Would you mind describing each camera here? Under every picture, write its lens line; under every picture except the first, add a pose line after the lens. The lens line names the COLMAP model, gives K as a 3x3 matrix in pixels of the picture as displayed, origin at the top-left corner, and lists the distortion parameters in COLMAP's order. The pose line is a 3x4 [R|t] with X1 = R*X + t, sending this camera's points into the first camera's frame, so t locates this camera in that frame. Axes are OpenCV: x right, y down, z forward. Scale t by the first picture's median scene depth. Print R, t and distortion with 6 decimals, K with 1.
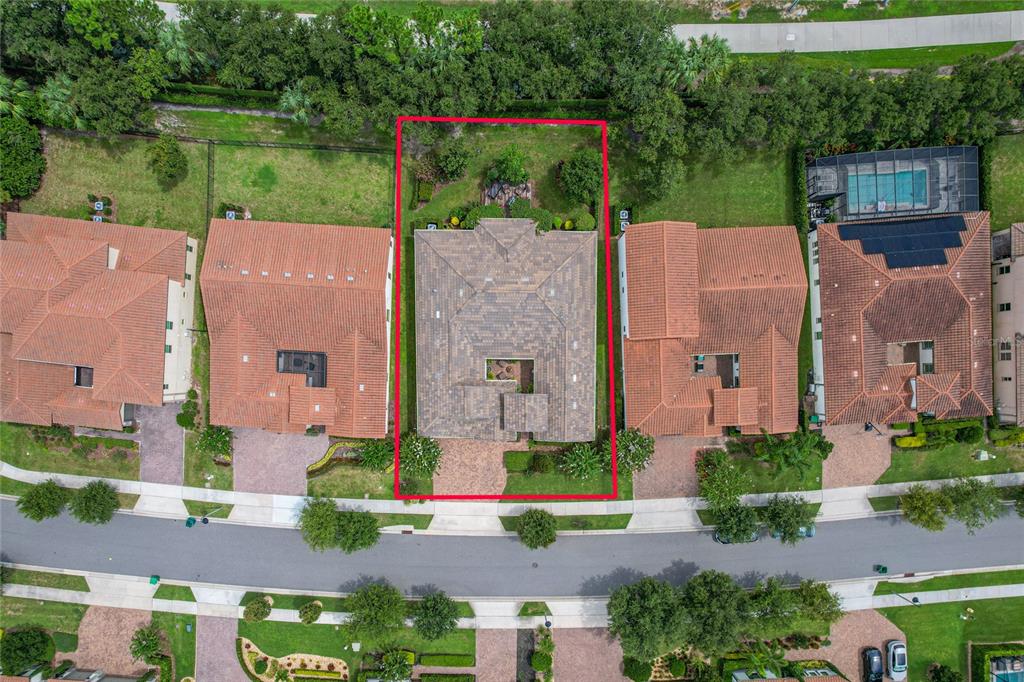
lens RADIAL K [[623.2, 0, 539.9], [0, 623.2, 341.3], [0, 0, 1]] dist [-0.071570, 0.059738]
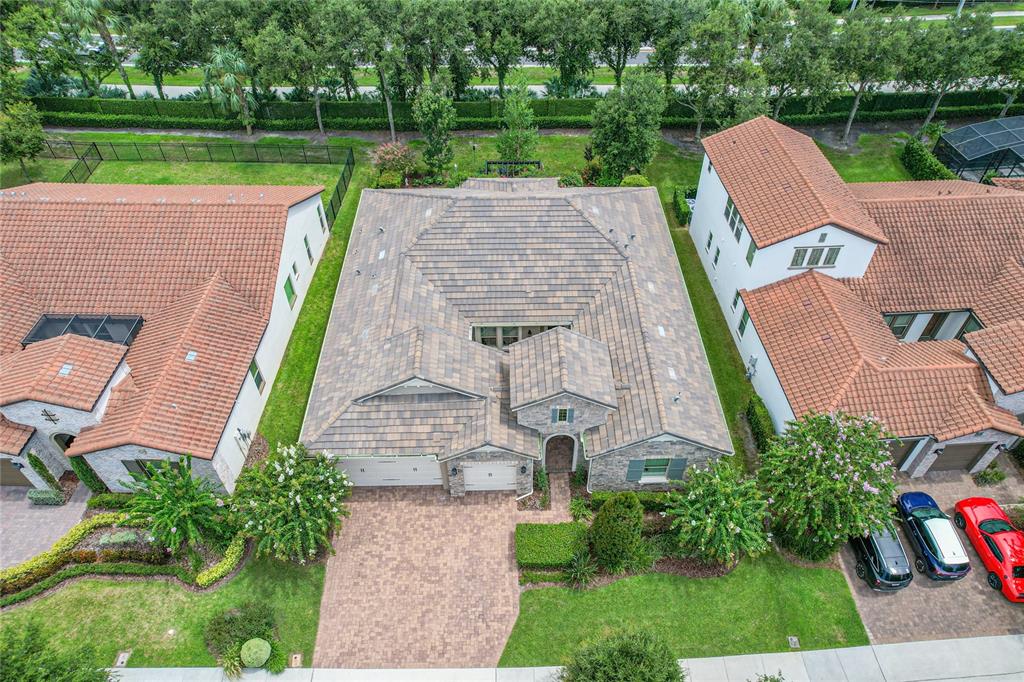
lens RADIAL K [[623.2, 0, 539.9], [0, 623.2, 341.3], [0, 0, 1]] dist [-0.071570, 0.059738]
pose [[0.999004, -0.042386, 0.013943, -0.039989], [0.041988, 0.787237, -0.615220, 0.332518], [0.015101, 0.615192, 0.788232, 0.617521]]
